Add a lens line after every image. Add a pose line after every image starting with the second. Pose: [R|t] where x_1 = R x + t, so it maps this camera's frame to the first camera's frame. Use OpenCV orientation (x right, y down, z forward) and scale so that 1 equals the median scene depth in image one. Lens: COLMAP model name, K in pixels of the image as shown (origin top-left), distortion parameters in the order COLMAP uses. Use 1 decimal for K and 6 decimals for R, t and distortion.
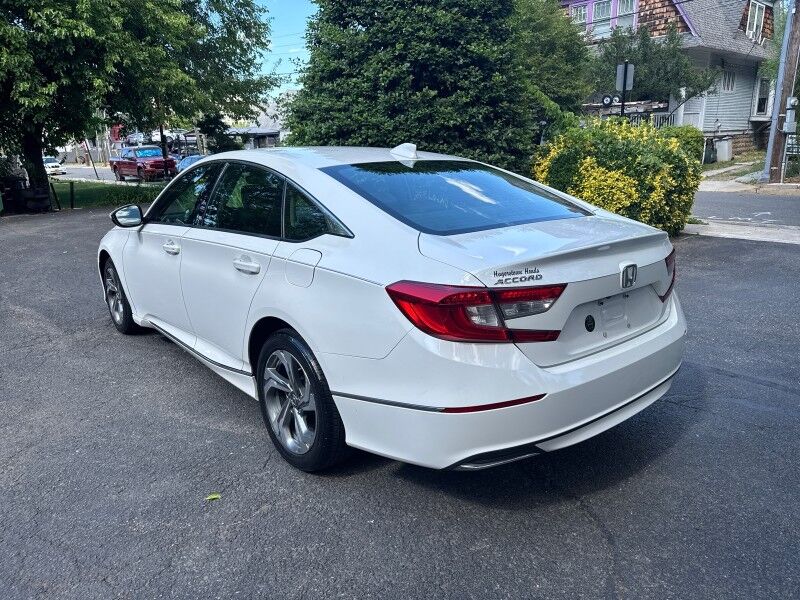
lens RADIAL K [[576.7, 0, 400.5], [0, 576.7, 300.9], [0, 0, 1]] dist [0.025194, -0.038424]
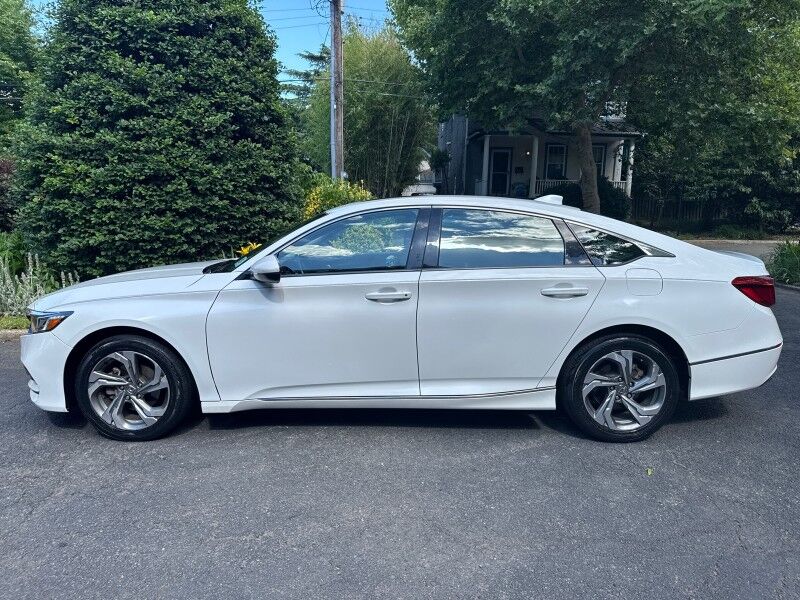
lens RADIAL K [[576.7, 0, 389.8], [0, 576.7, 309.4], [0, 0, 1]] dist [0.025194, -0.038424]
pose [[0.644788, -0.107114, 0.756819, -0.581343], [0.171510, 0.985160, -0.006691, -0.032543], [-0.744871, 0.134116, 0.653590, 0.207108]]
